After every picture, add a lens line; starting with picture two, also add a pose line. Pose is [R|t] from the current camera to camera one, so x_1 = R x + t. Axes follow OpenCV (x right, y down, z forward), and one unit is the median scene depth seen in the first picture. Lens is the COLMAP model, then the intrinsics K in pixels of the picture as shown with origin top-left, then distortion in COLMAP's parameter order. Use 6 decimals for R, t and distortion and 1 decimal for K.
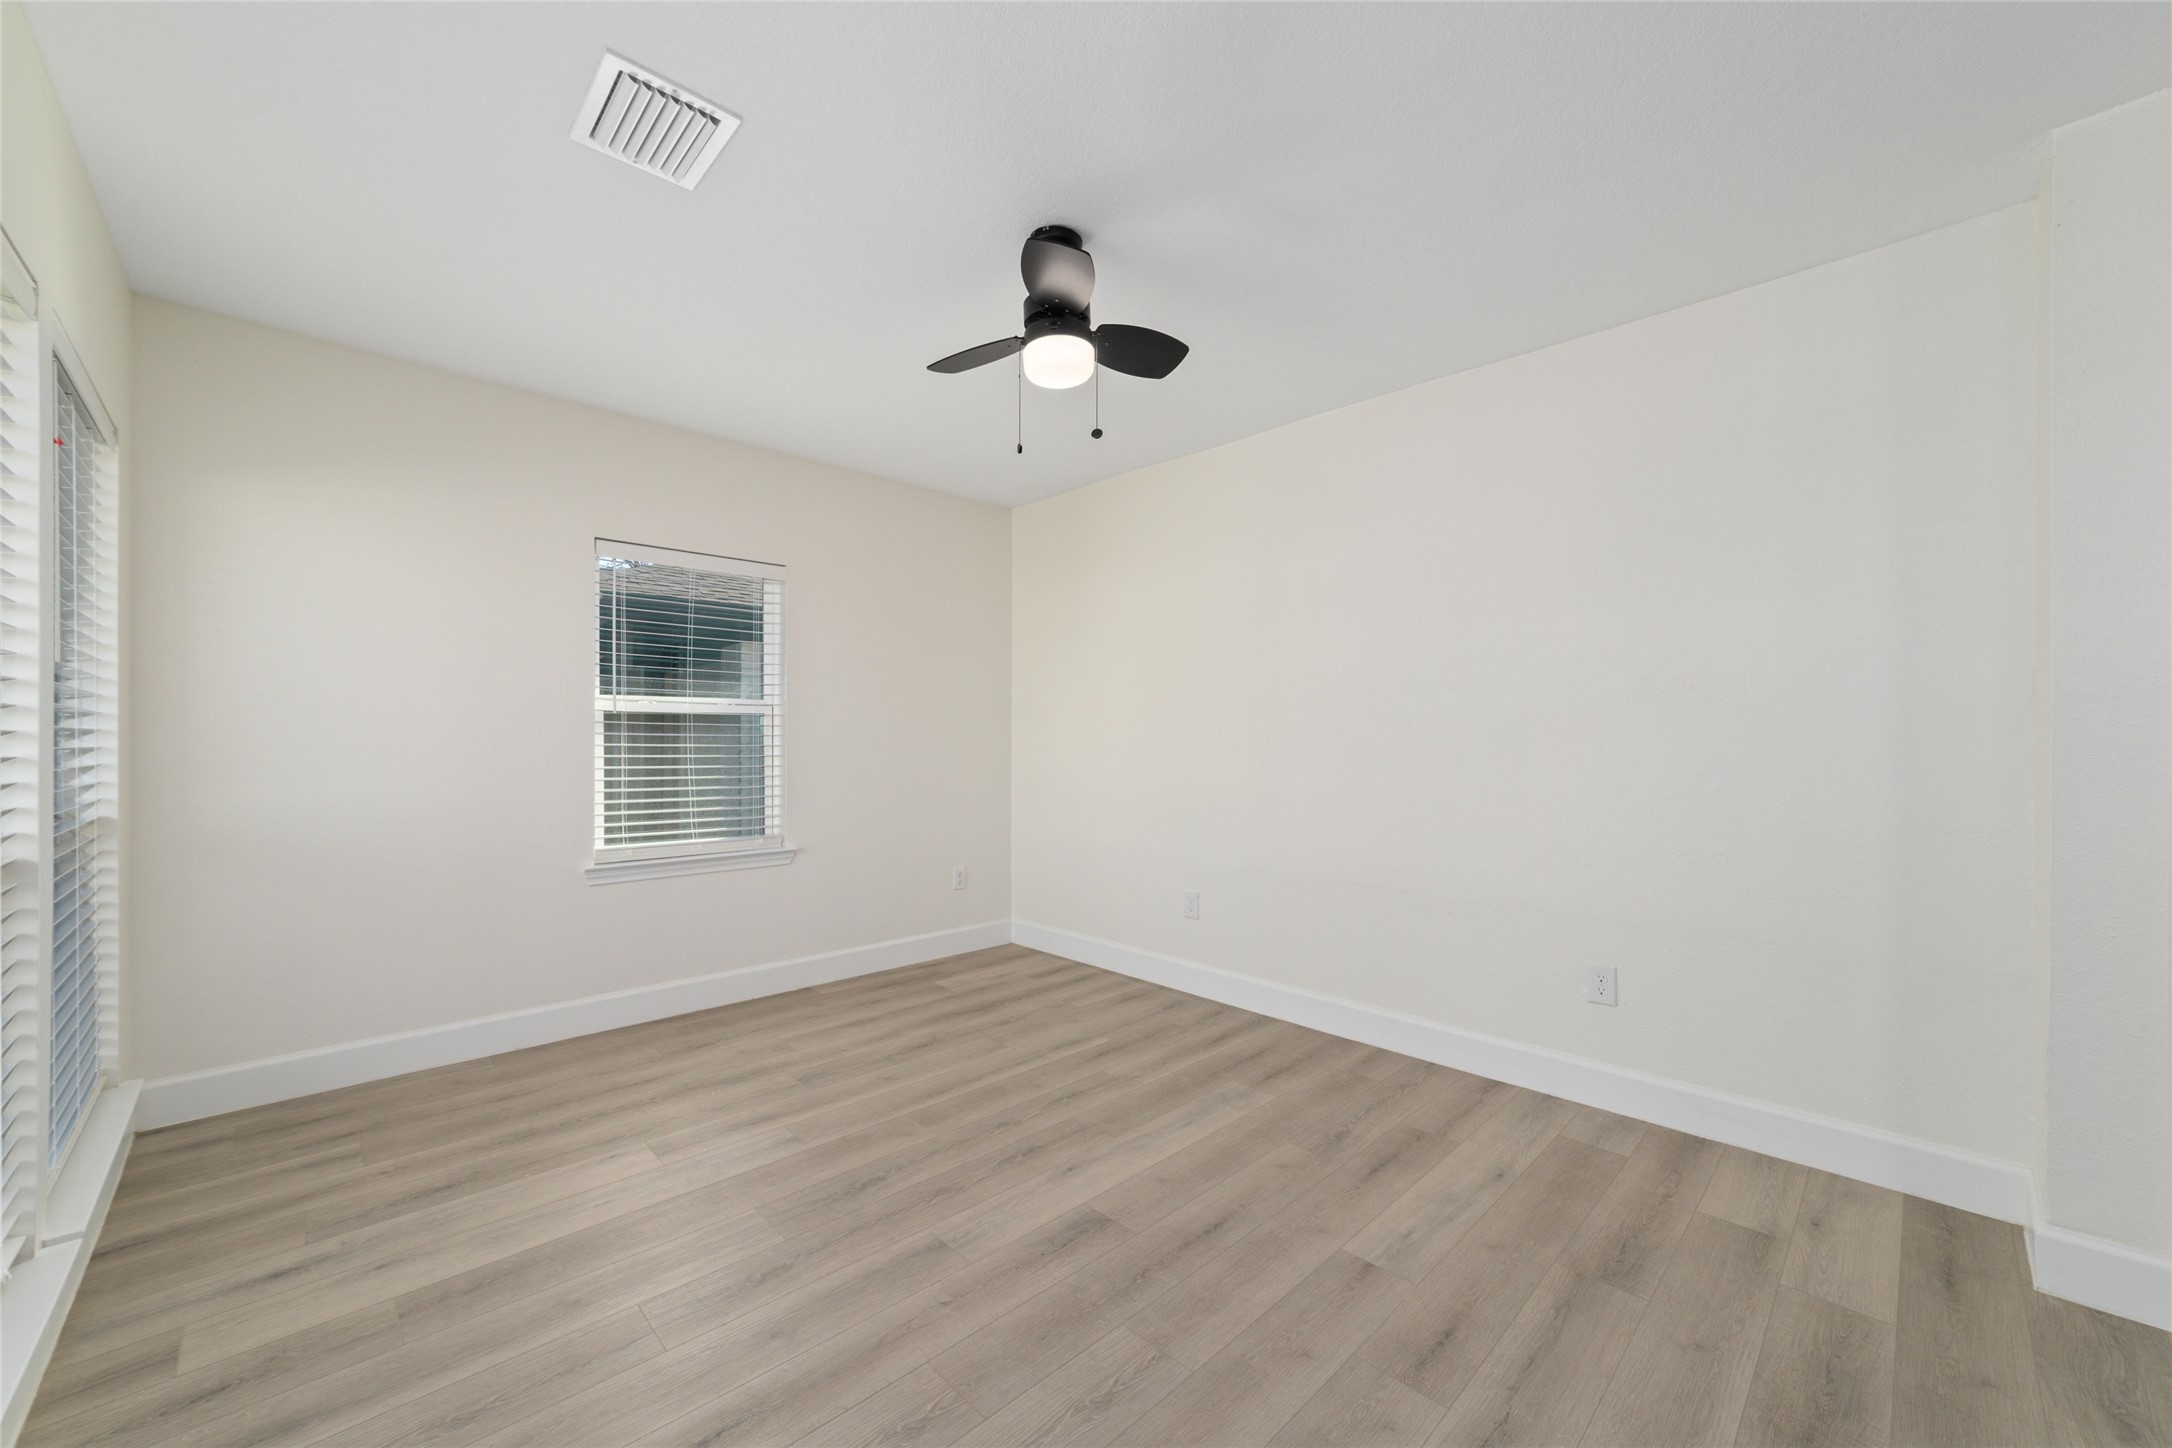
lens RADIAL K [[817.9, 0, 1085.8], [0, 817.9, 736.6], [0, 0, 1]] dist [-0.002468, 0.000200]
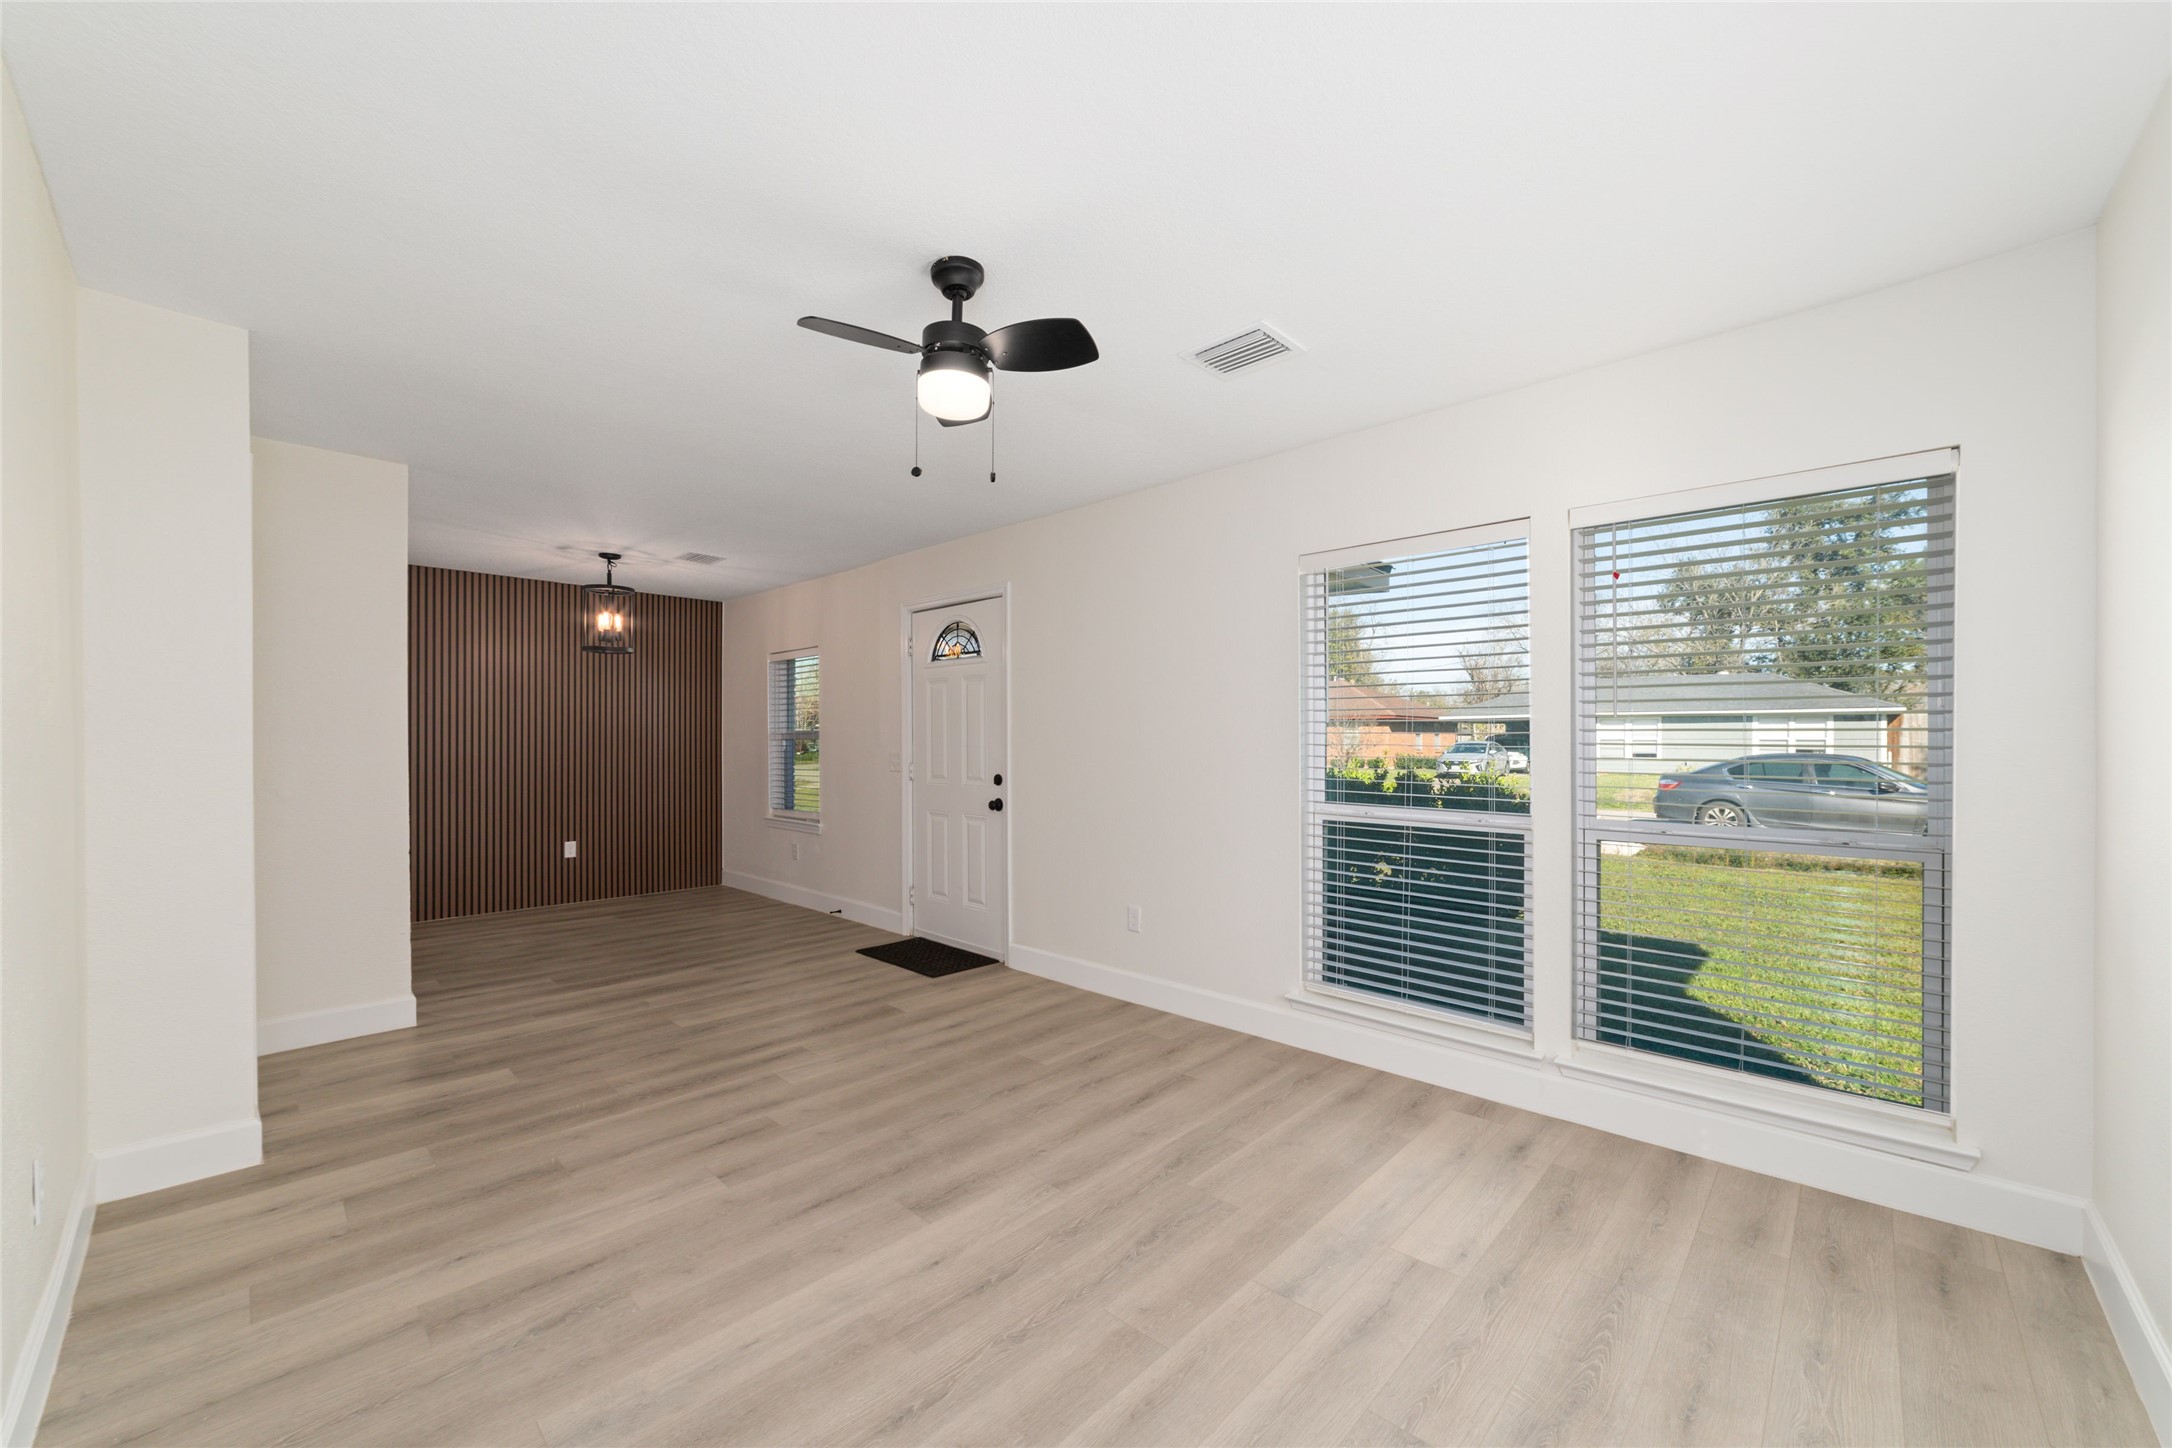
lens RADIAL K [[817.9, 0, 1086.1], [0, 817.9, 734.8], [0, 0, 1]] dist [-0.002468, 0.000200]
pose [[-0.999160, -0.000757, -0.040966, -0.155069], [-0.000360, 0.999953, -0.009688, -0.035059], [0.040971, -0.009665, -0.999114, 2.029491]]
